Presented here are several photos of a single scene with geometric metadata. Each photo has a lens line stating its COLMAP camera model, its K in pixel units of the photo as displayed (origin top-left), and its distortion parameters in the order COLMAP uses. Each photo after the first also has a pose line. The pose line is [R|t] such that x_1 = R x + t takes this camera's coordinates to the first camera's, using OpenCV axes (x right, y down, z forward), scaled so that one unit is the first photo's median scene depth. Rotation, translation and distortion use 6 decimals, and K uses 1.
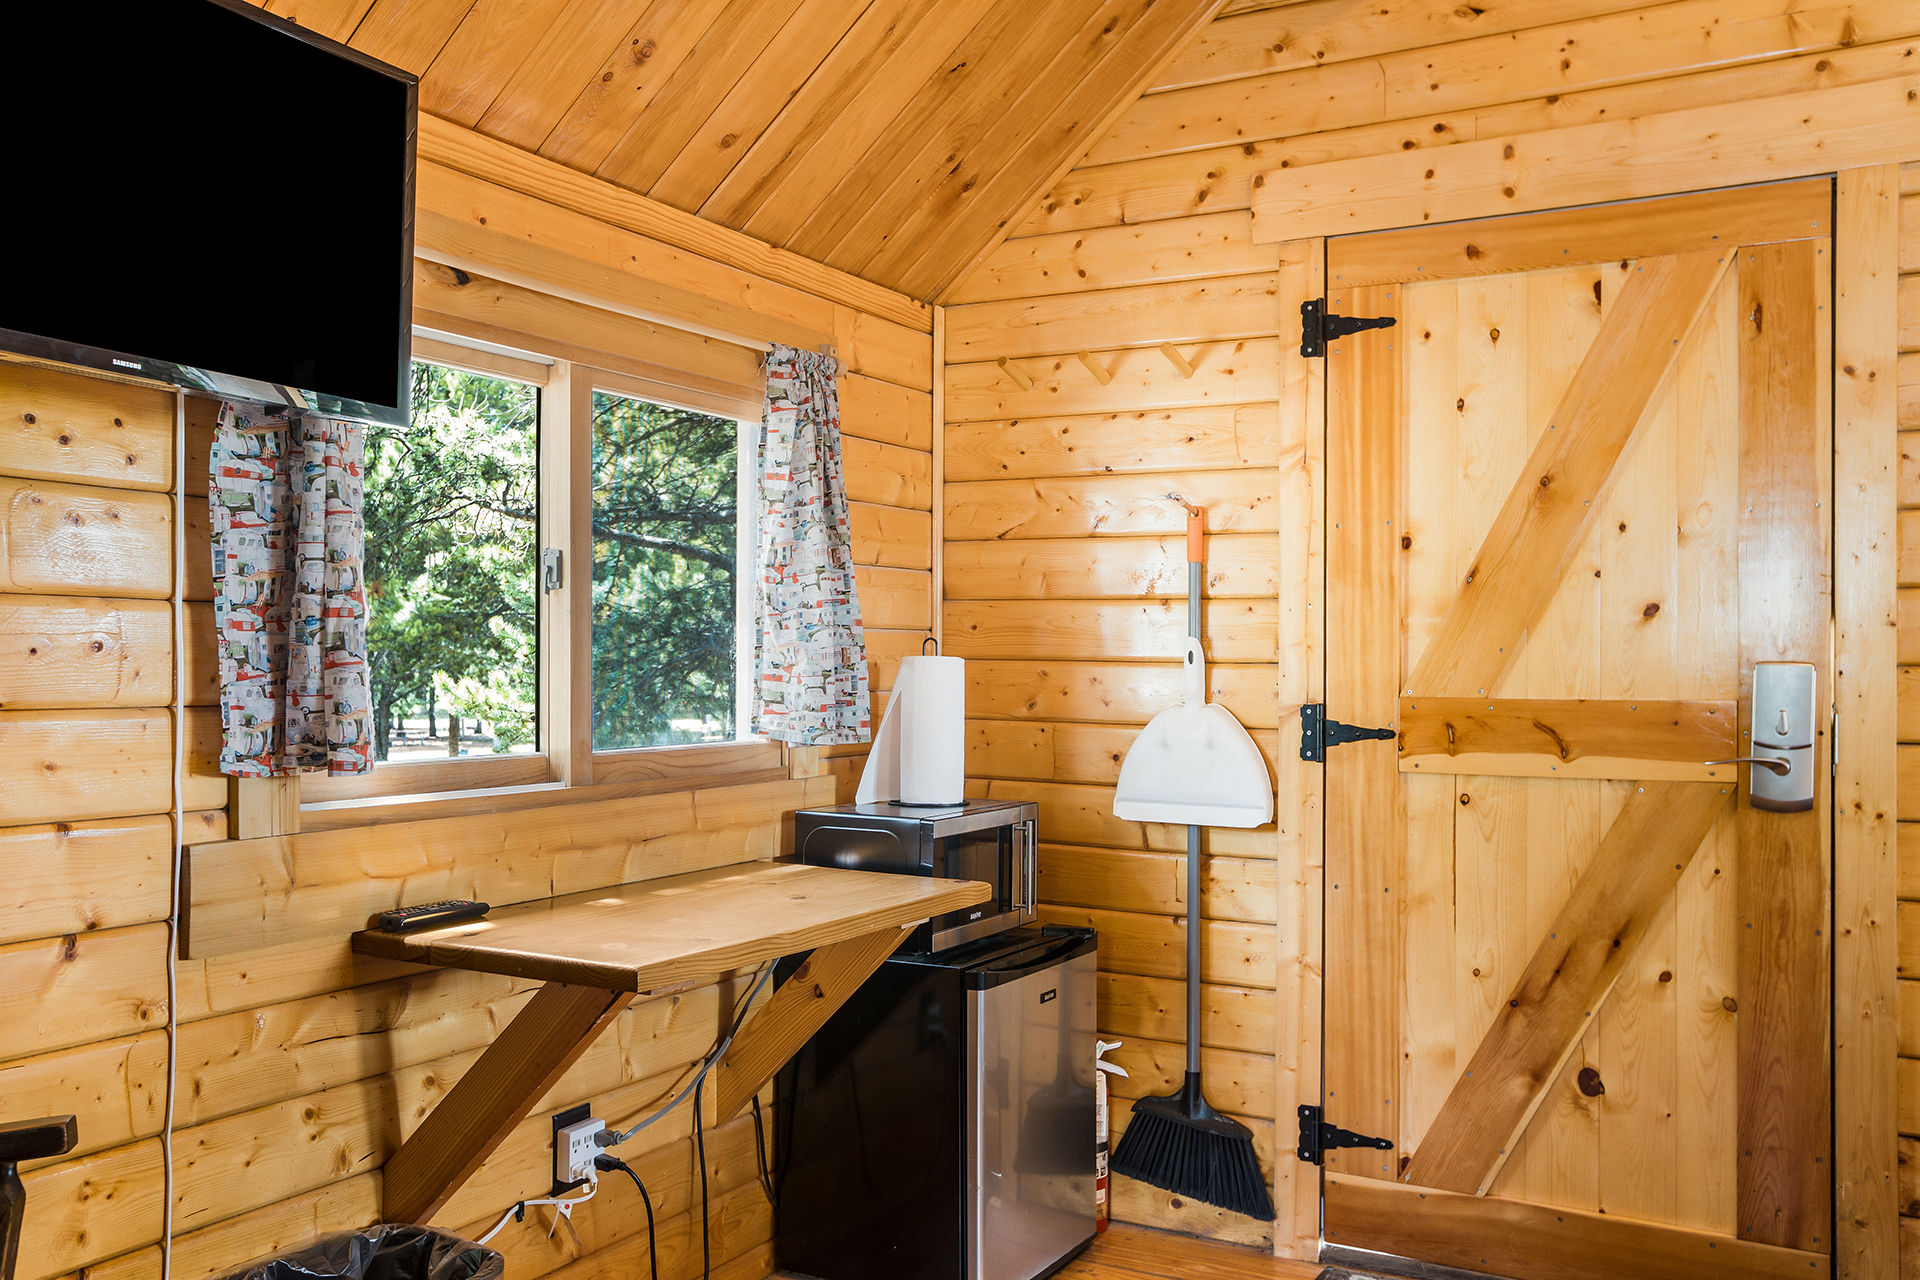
lens RADIAL K [[1654.8, 0, 960.0], [0, 1654.8, 640.0], [0, 0, 1]] dist [-0.040976, -0.001164]
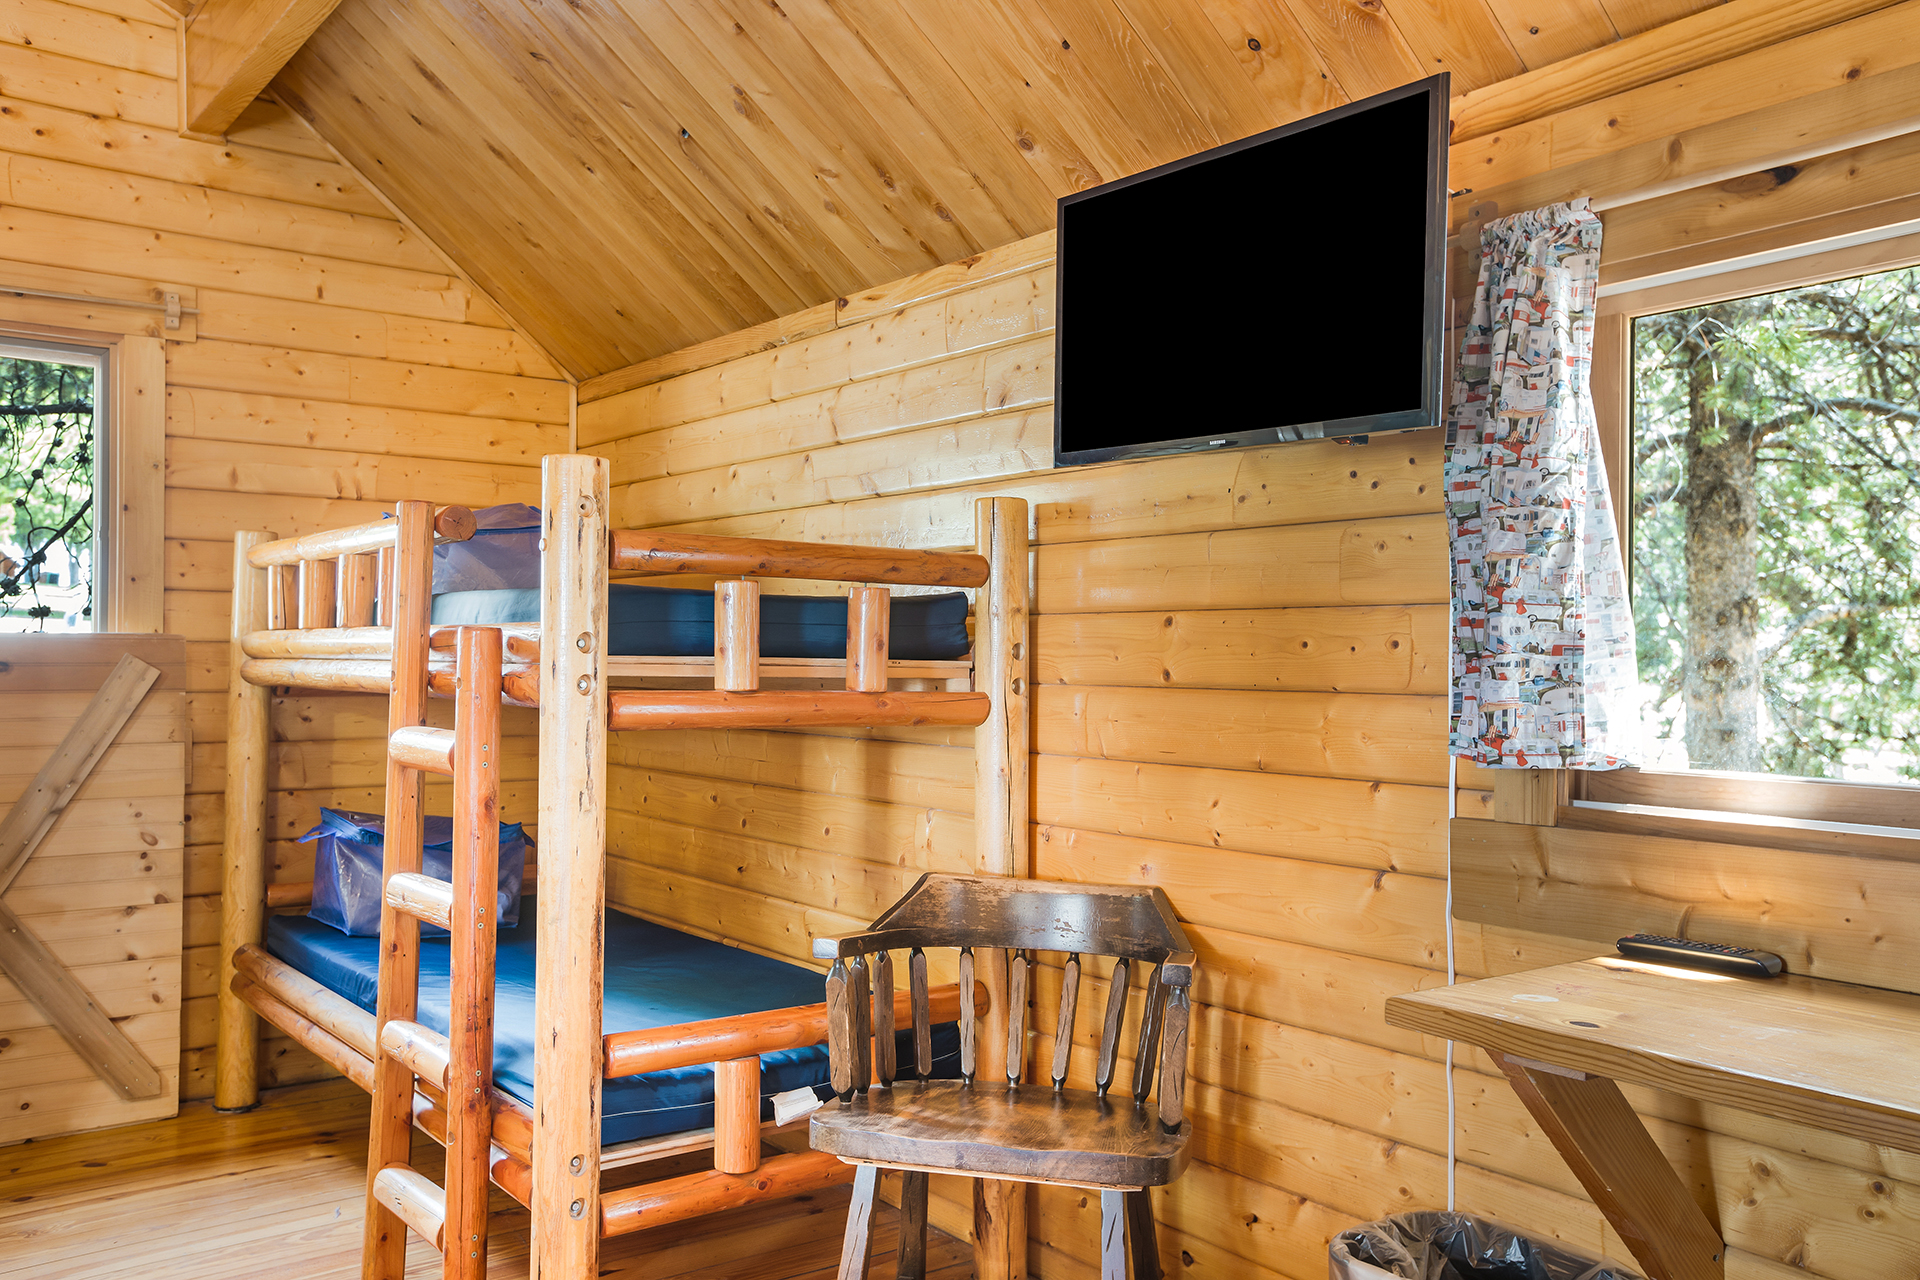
lens RADIAL K [[1598.2, 0, 946.5], [0, 1598.2, 640.0], [0, 0, 1]] dist [-0.009597, 0.131771]
pose [[-0.416802, -0.020637, -0.908763, 0.682709], [0.001420, 0.999726, -0.023354, 0.027192], [0.908996, -0.011024, -0.416658, 1.124550]]
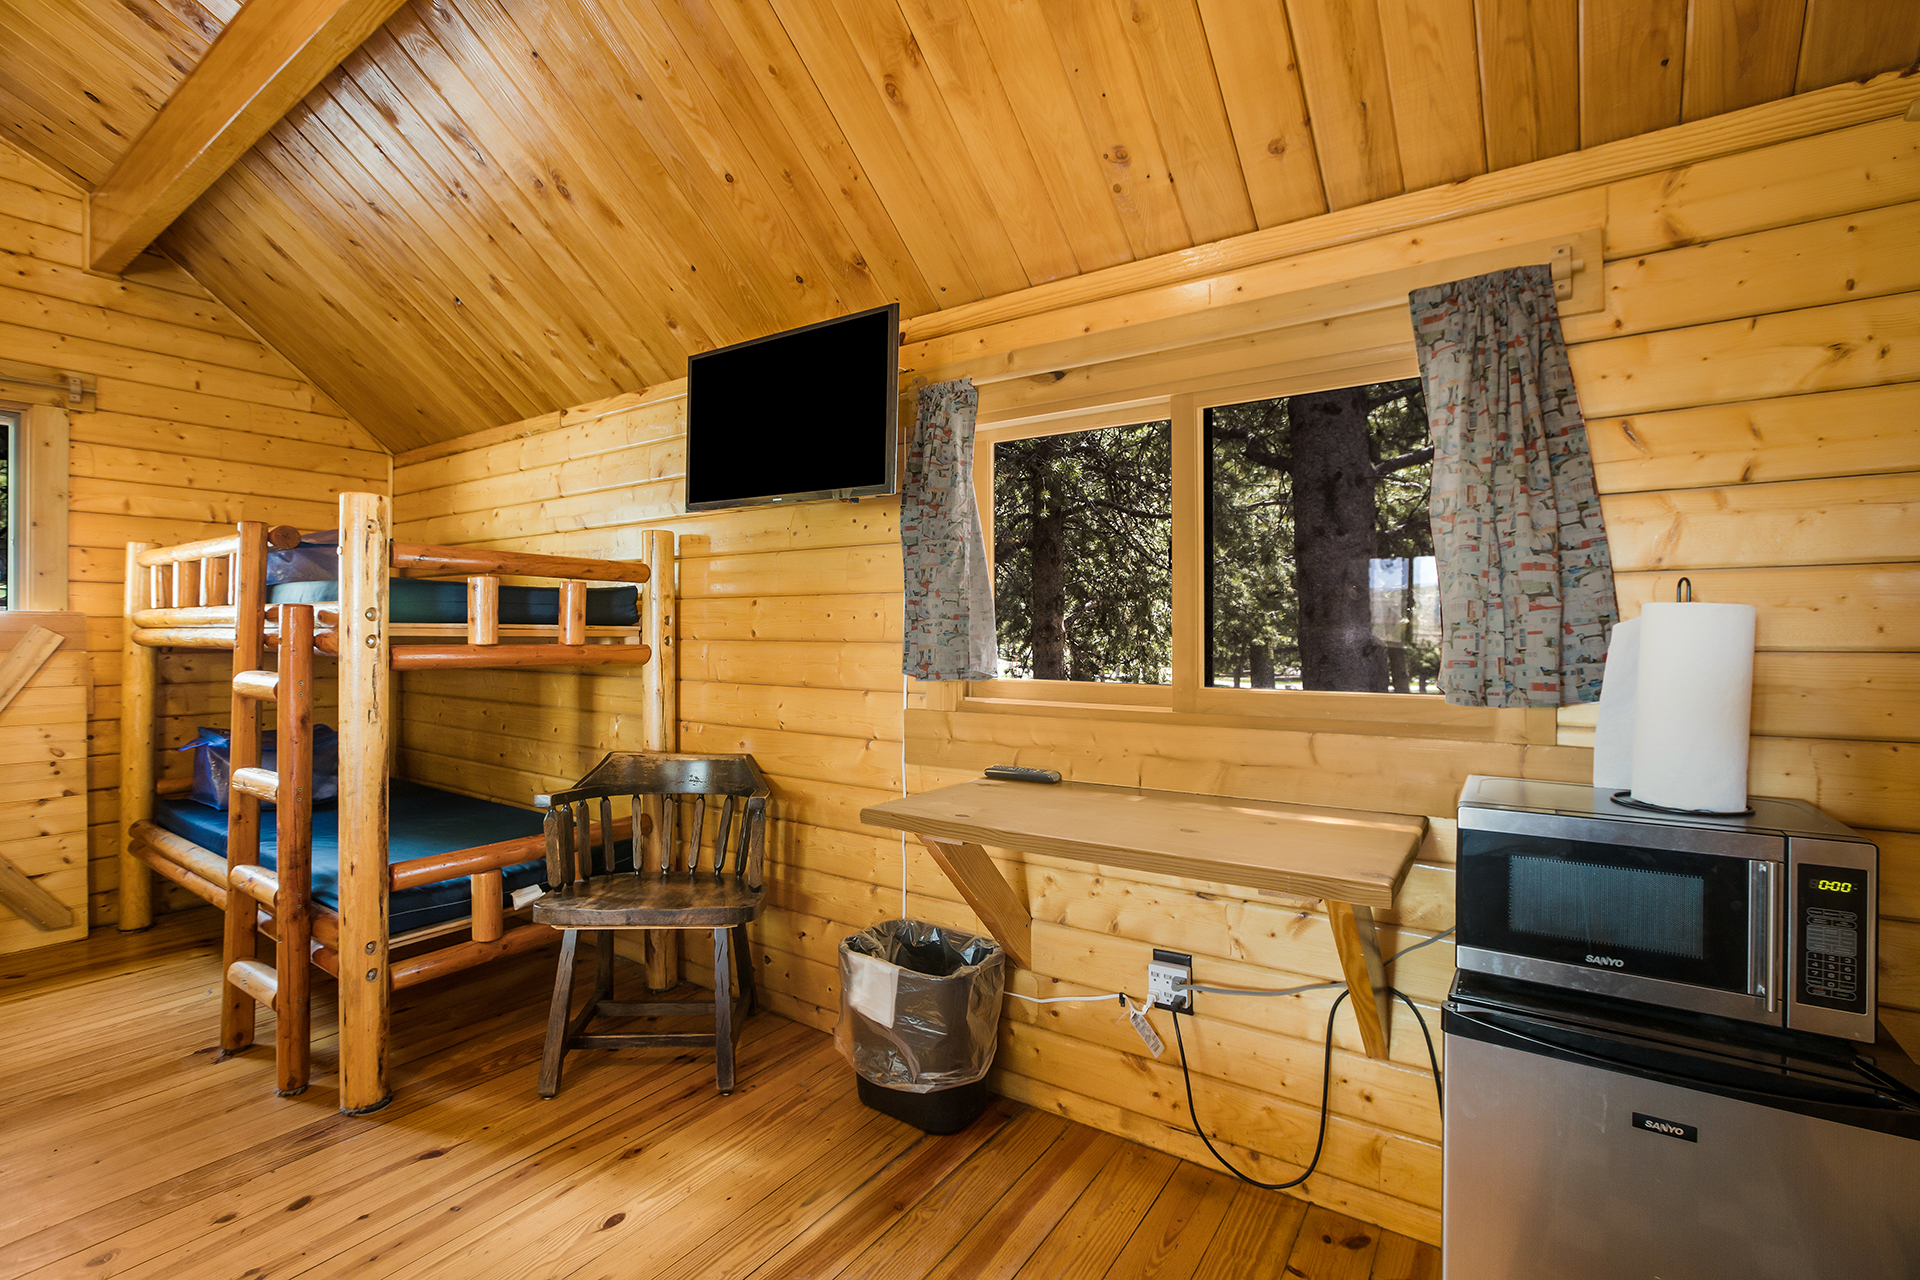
lens RADIAL K [[863.2, 0, 945.2], [0, 863.2, 629.4], [0, 0, 1]] dist [-0.035654, 0.014044]
pose [[-0.106637, -0.008732, -0.994260, 0.620647], [0.009965, 0.999902, -0.009850, 0.035039], [0.994248, -0.010958, -0.106540, 1.149618]]
